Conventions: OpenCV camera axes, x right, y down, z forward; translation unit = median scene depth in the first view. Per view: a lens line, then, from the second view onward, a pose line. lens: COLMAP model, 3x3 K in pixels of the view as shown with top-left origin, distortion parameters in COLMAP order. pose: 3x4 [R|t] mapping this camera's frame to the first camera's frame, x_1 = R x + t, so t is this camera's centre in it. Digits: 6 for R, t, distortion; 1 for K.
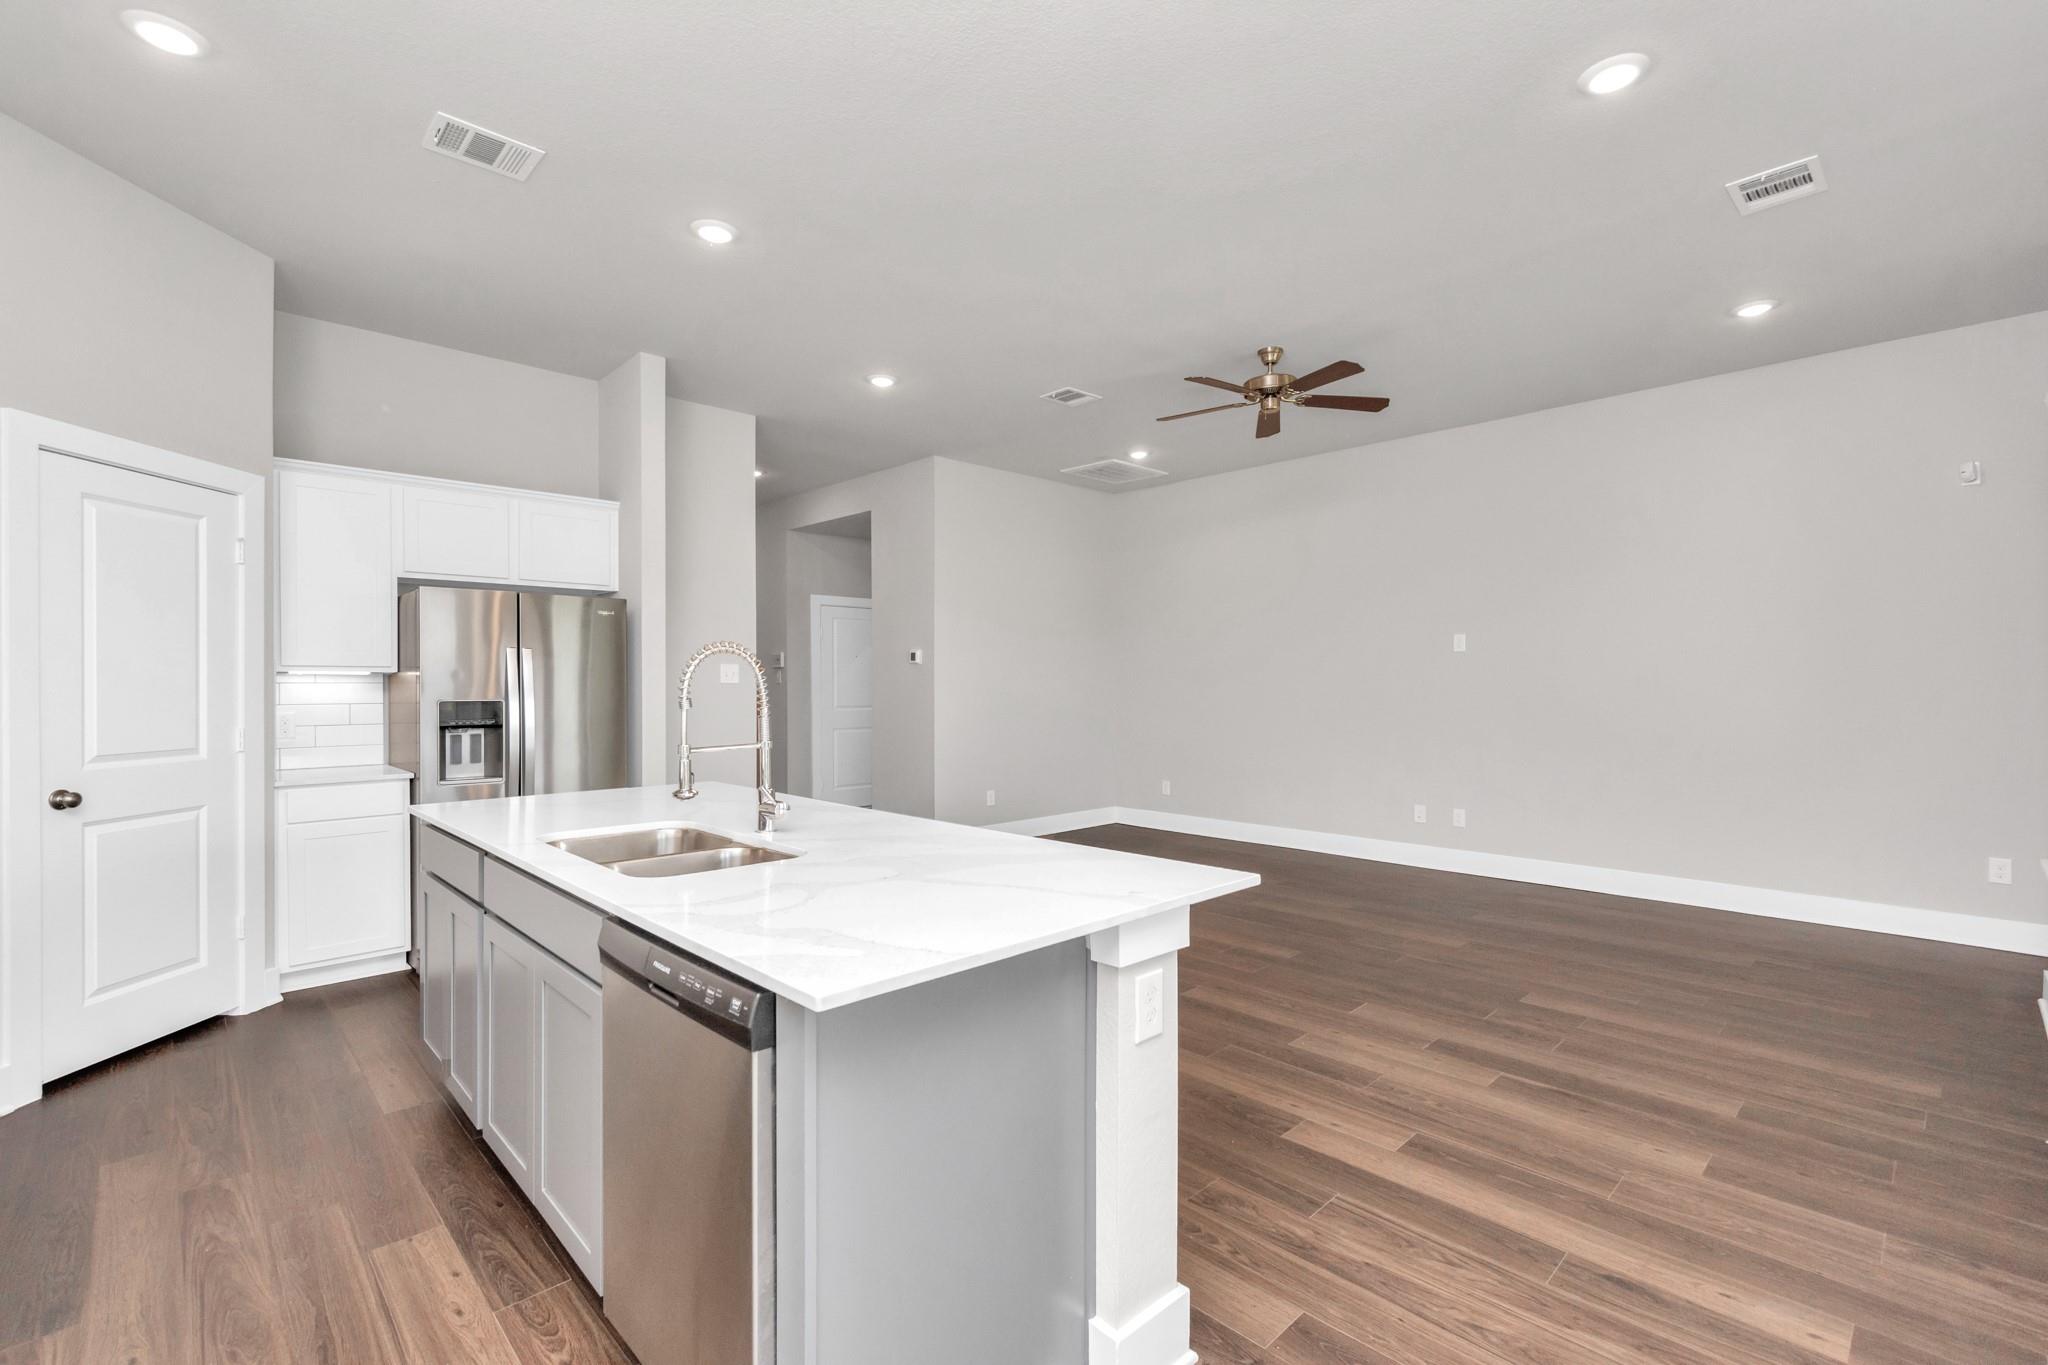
lens RADIAL K [[892.5, 0, 1024.0], [0, 892.5, 682.5], [0, 0, 1]] dist [0.001081, -0.000195]
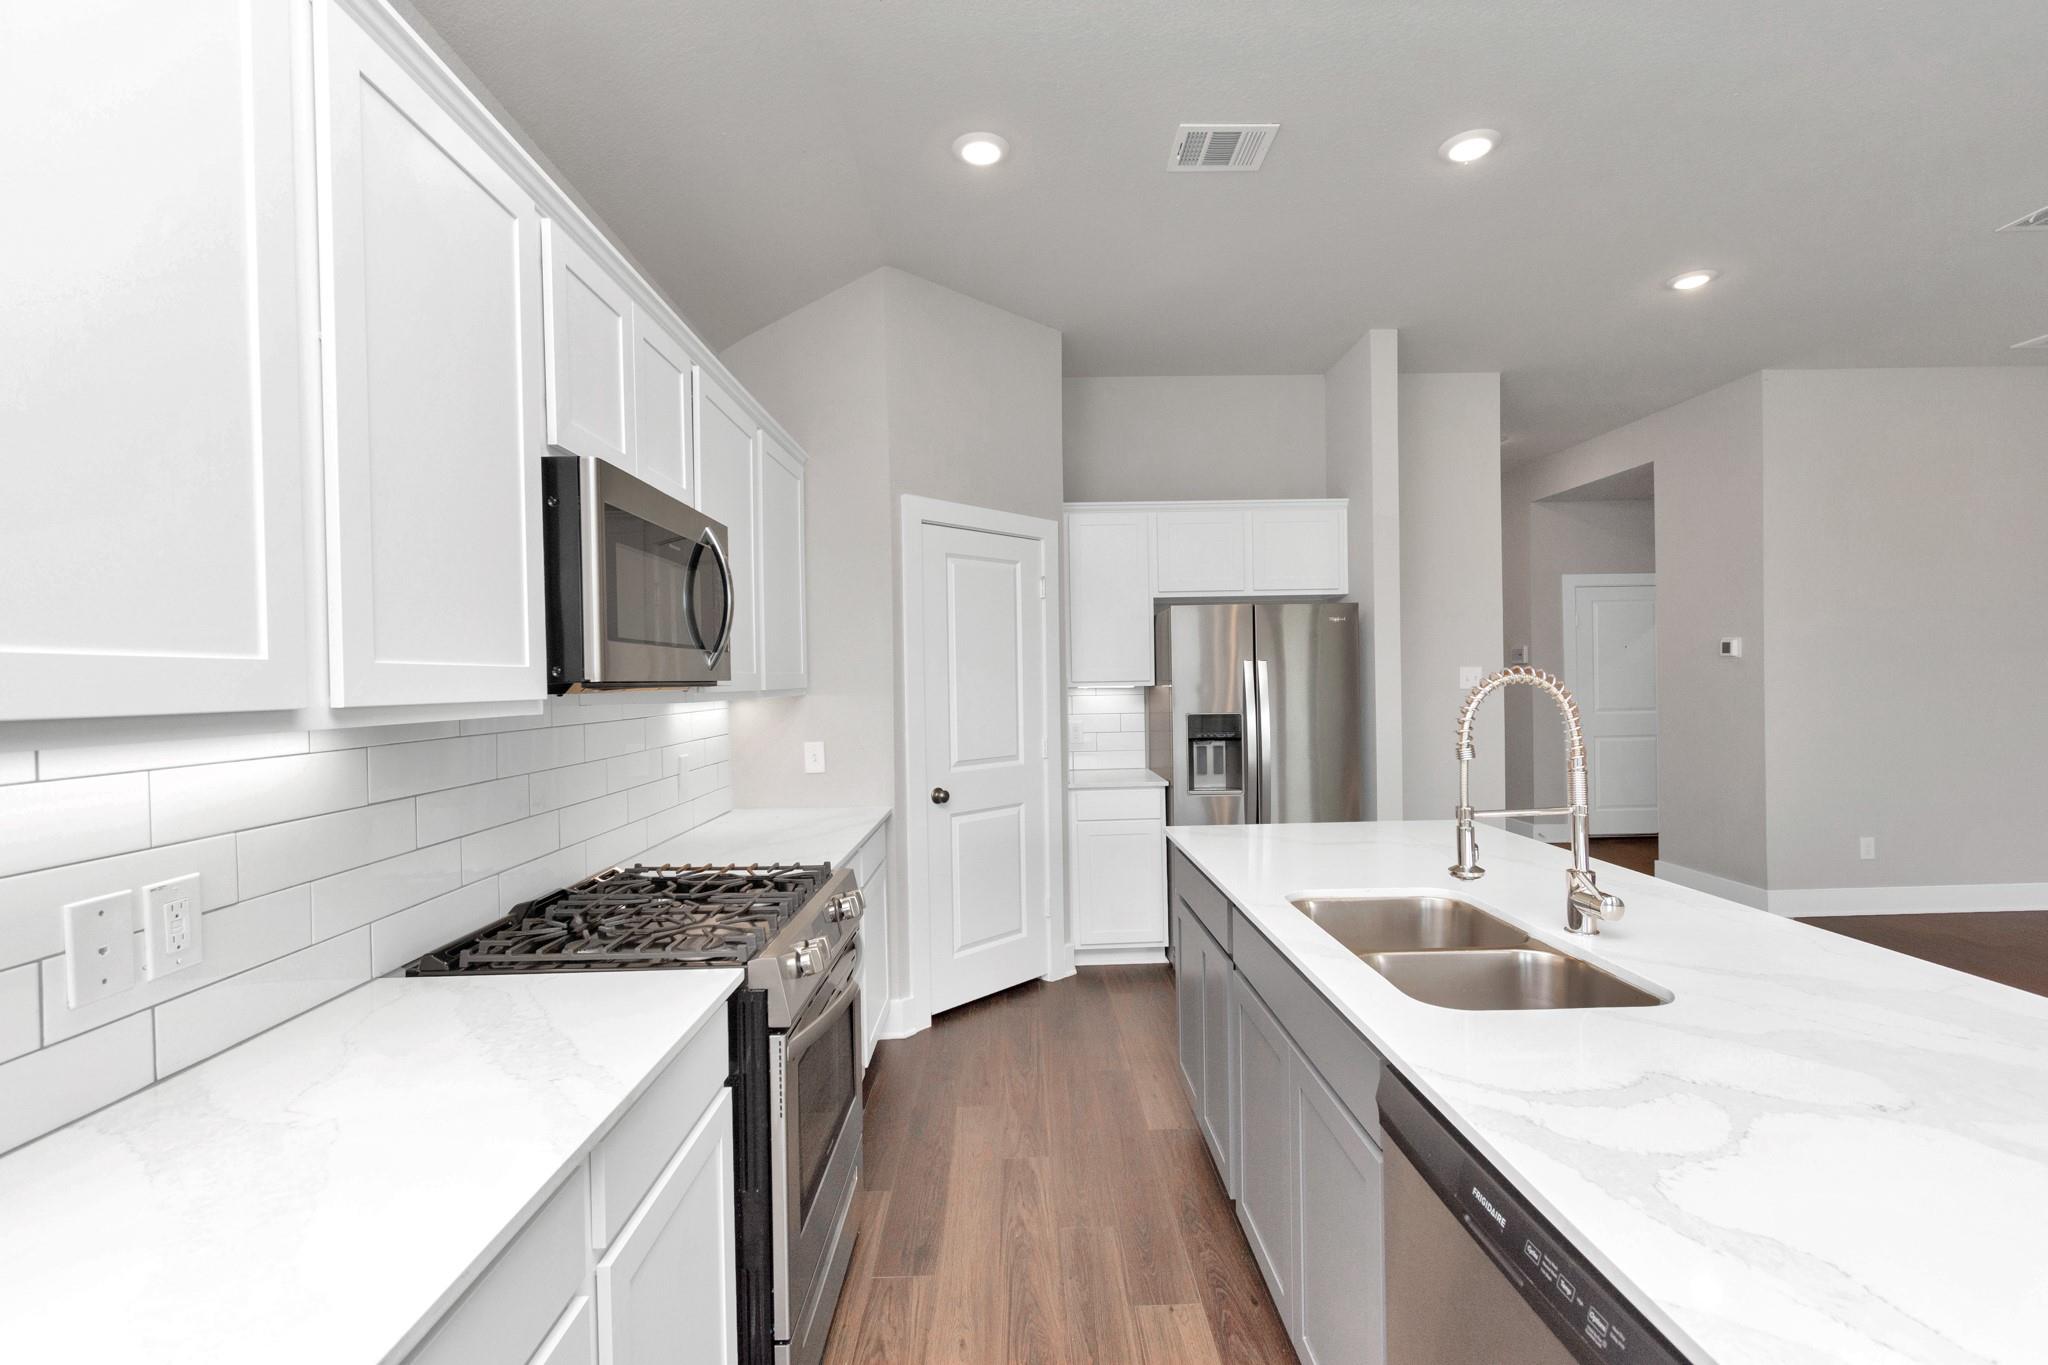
lens RADIAL K [[893.3, 0, 1040.7], [0, 893.3, 682.4], [0, 0, 1]] dist [0.016590, -0.000036]
pose [[0.737184, -0.006126, -0.675665, -0.076795], [0.014229, 0.999878, 0.006459, -0.026691], [0.675542, -0.014376, 0.737181, 0.116044]]
